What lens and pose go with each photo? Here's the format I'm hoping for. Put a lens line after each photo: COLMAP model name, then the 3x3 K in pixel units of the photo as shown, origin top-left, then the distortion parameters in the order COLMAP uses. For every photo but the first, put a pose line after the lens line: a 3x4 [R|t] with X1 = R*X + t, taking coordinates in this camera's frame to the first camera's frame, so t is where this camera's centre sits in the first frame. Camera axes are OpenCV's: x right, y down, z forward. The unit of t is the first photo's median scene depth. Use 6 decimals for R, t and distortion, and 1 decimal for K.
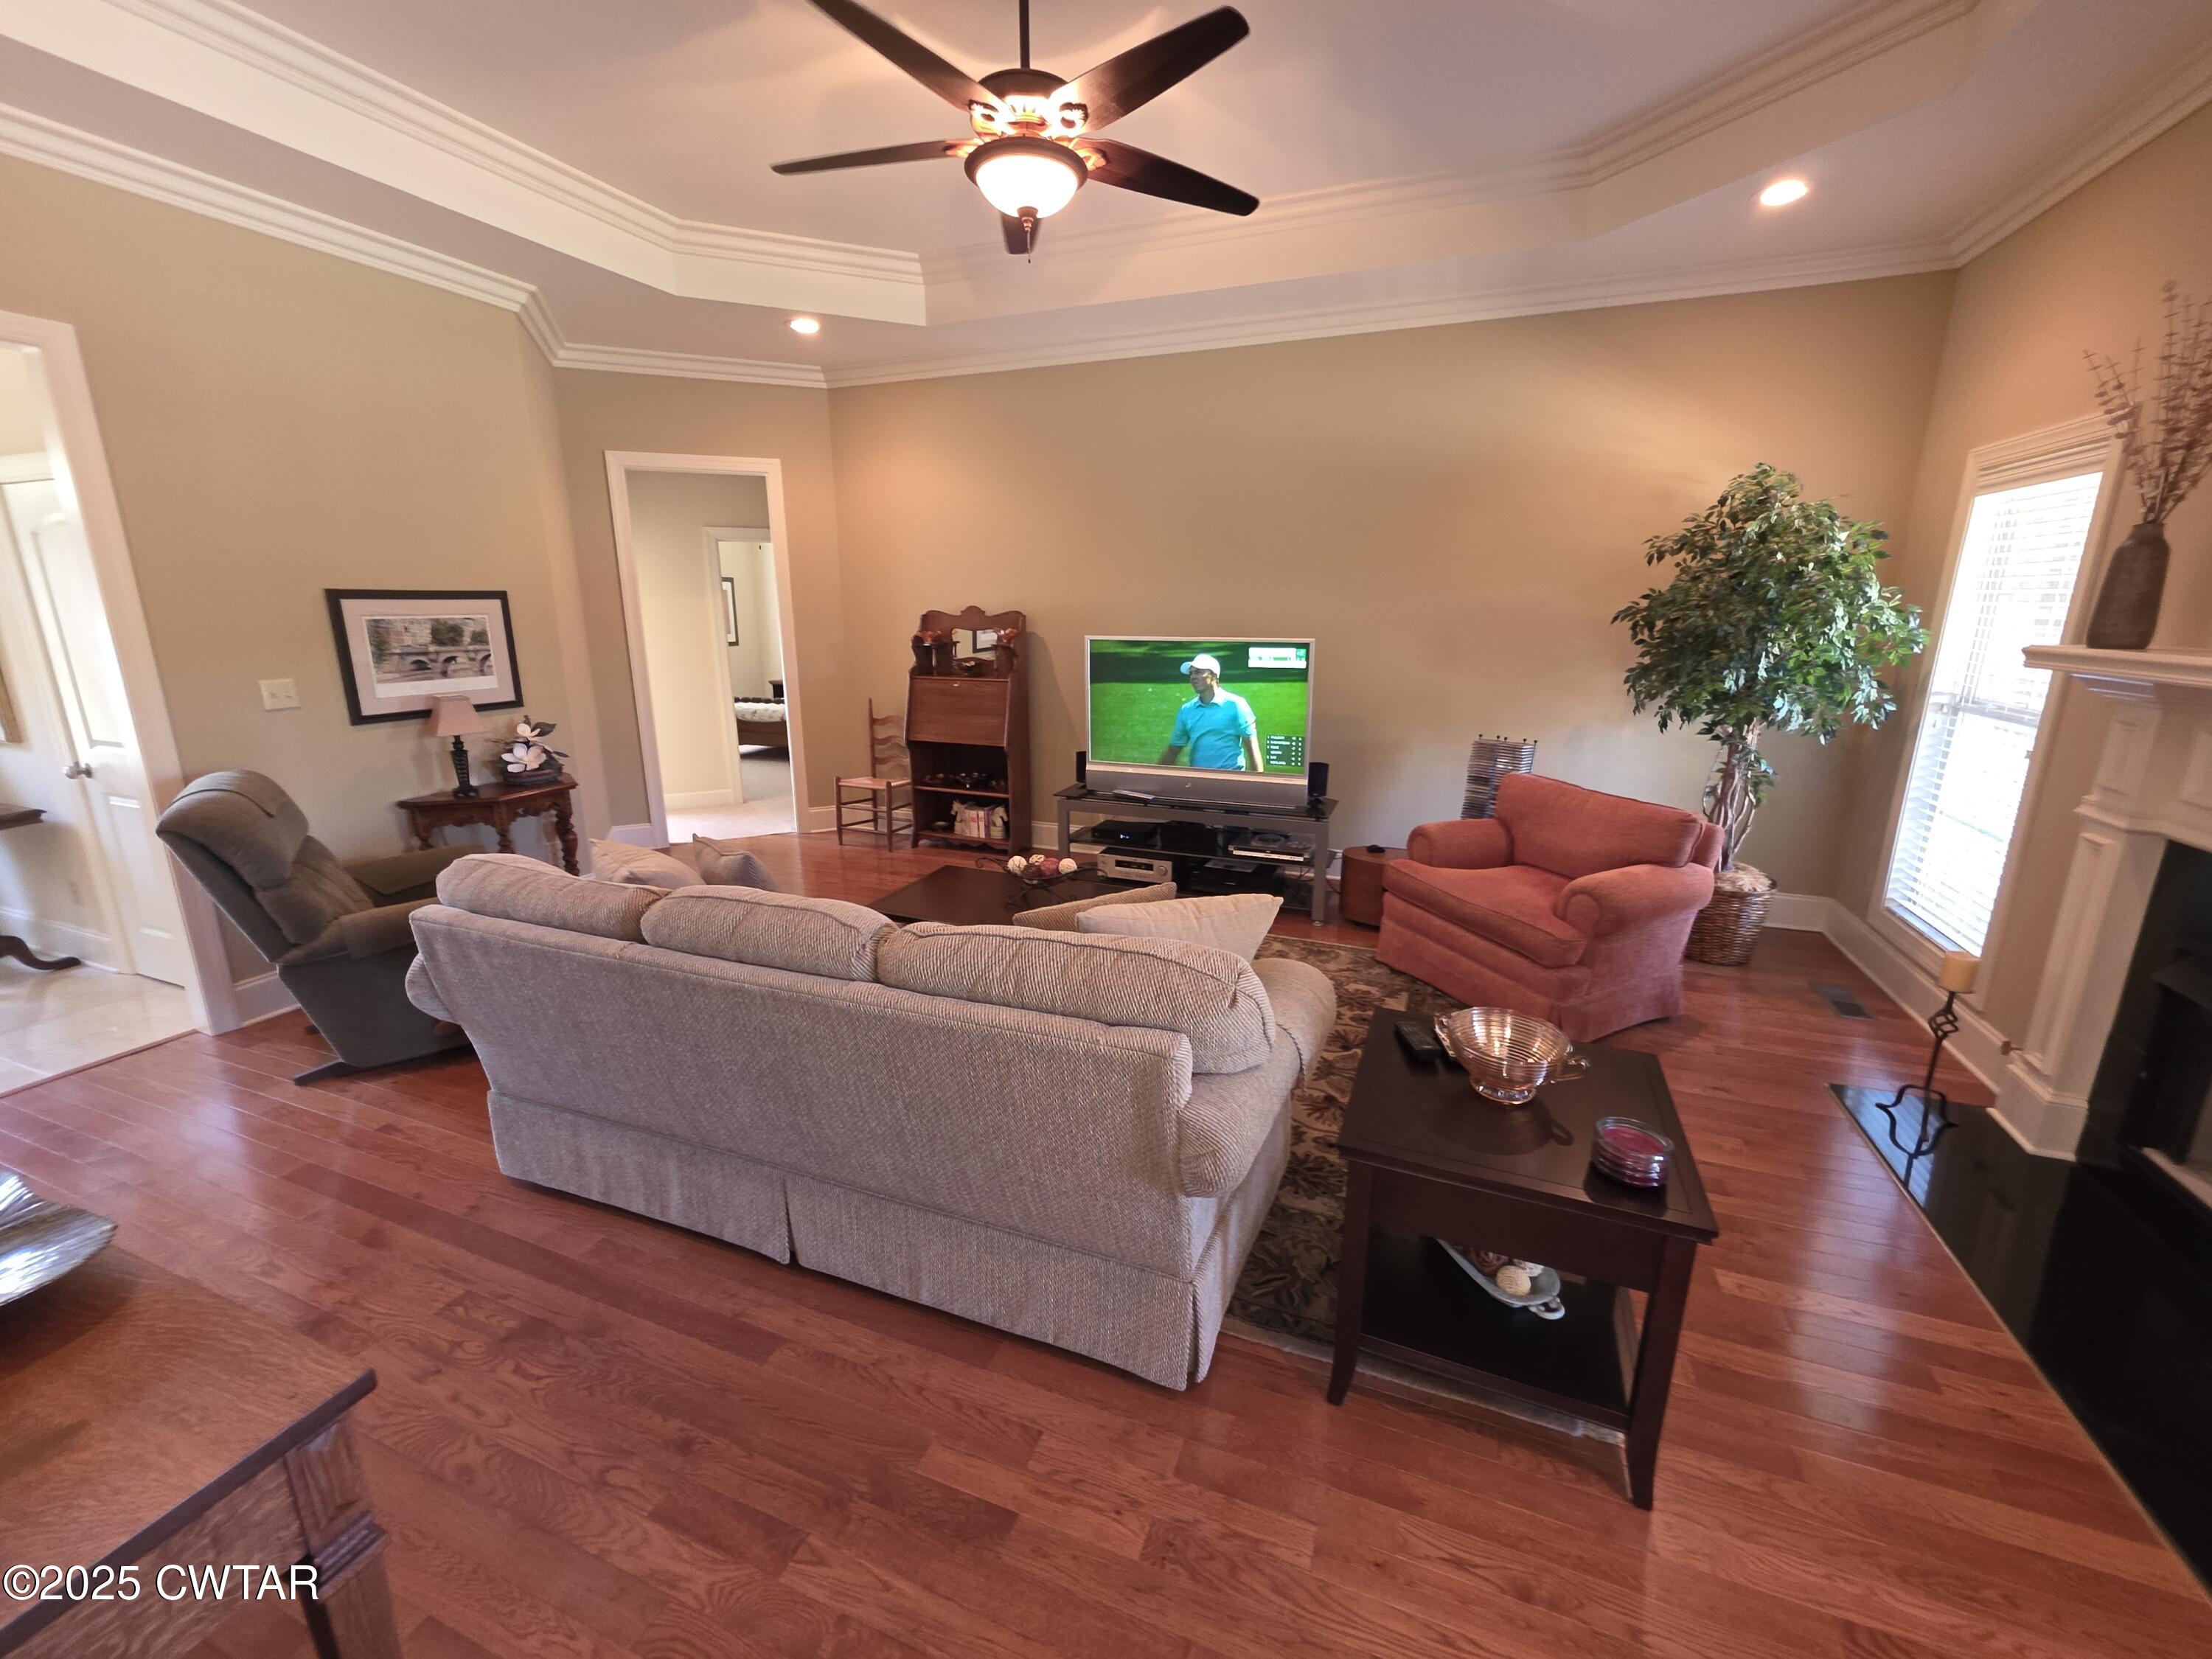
lens RADIAL K [[886.8, 0, 1107.6], [0, 886.8, 823.9], [0, 0, 1]] dist [0.001137, 0.000165]
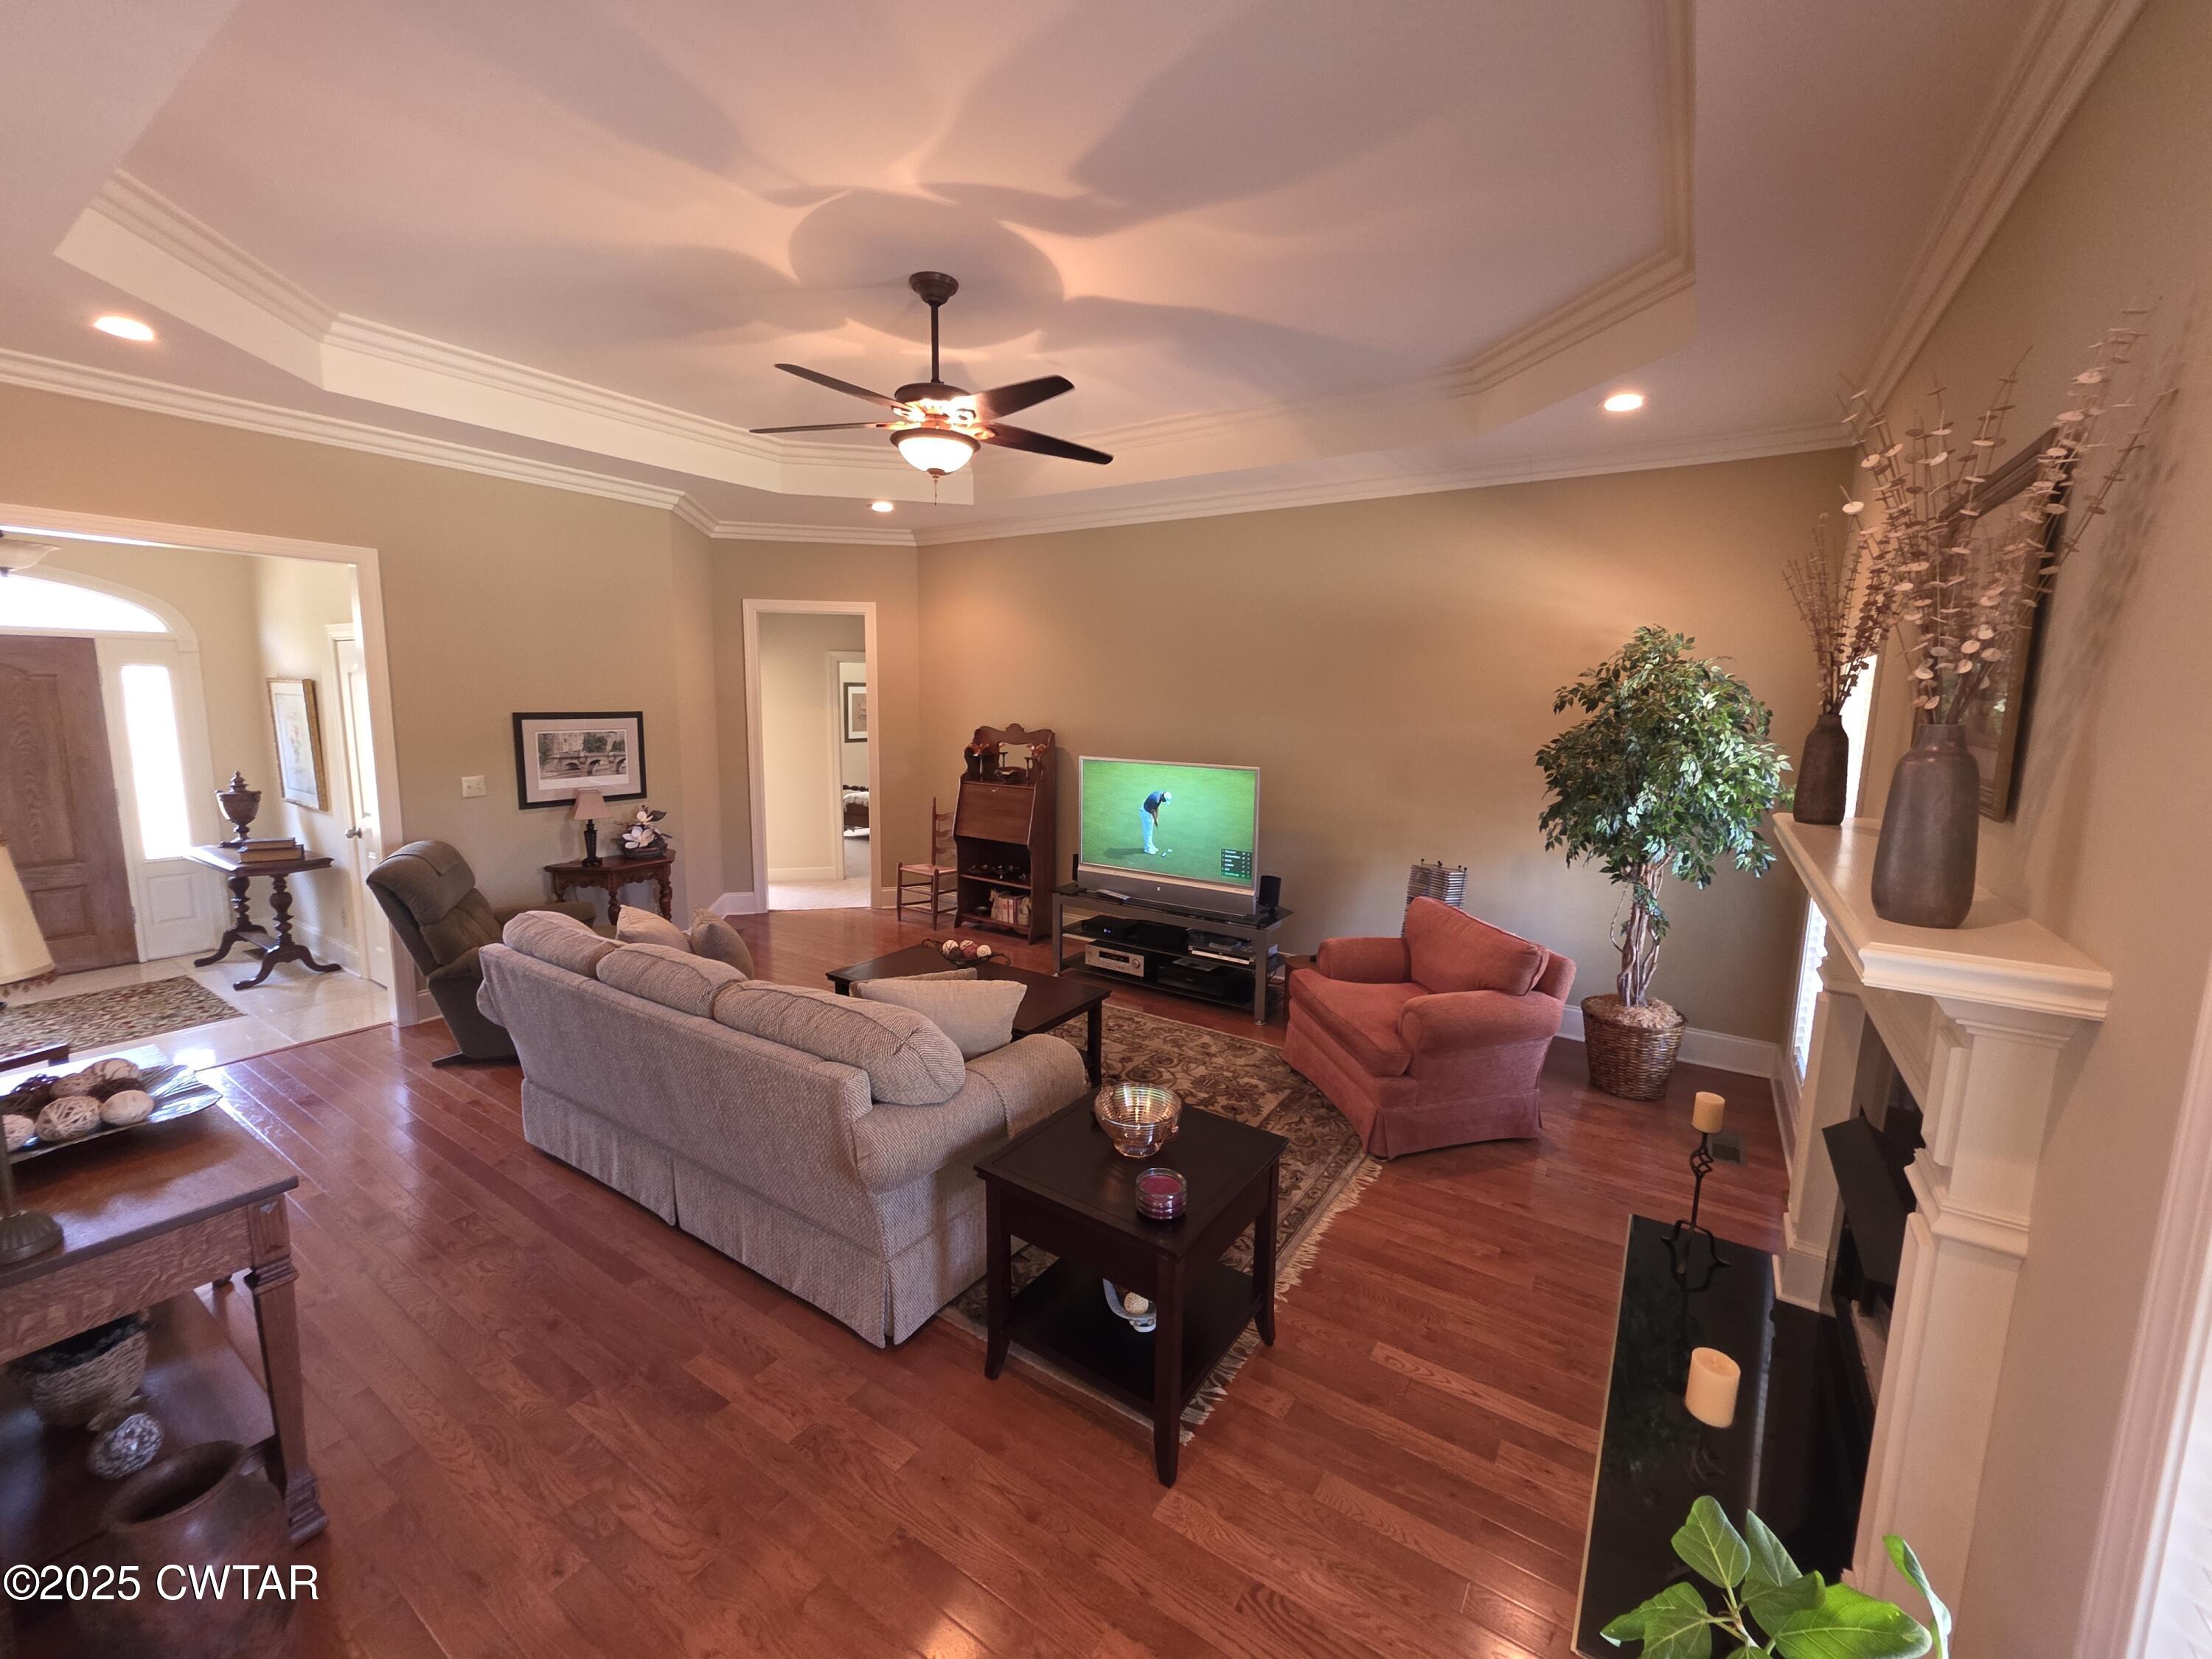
lens RADIAL K [[886.8, 0, 1105.4], [0, 886.8, 821.9], [0, 0, 1]] dist [0.001137, 0.000165]
pose [[0.977971, 0.046115, -0.203582, 0.323893], [-0.066215, 0.993458, -0.093046, -0.024506], [0.197960, 0.104476, 0.974626, -0.161192]]
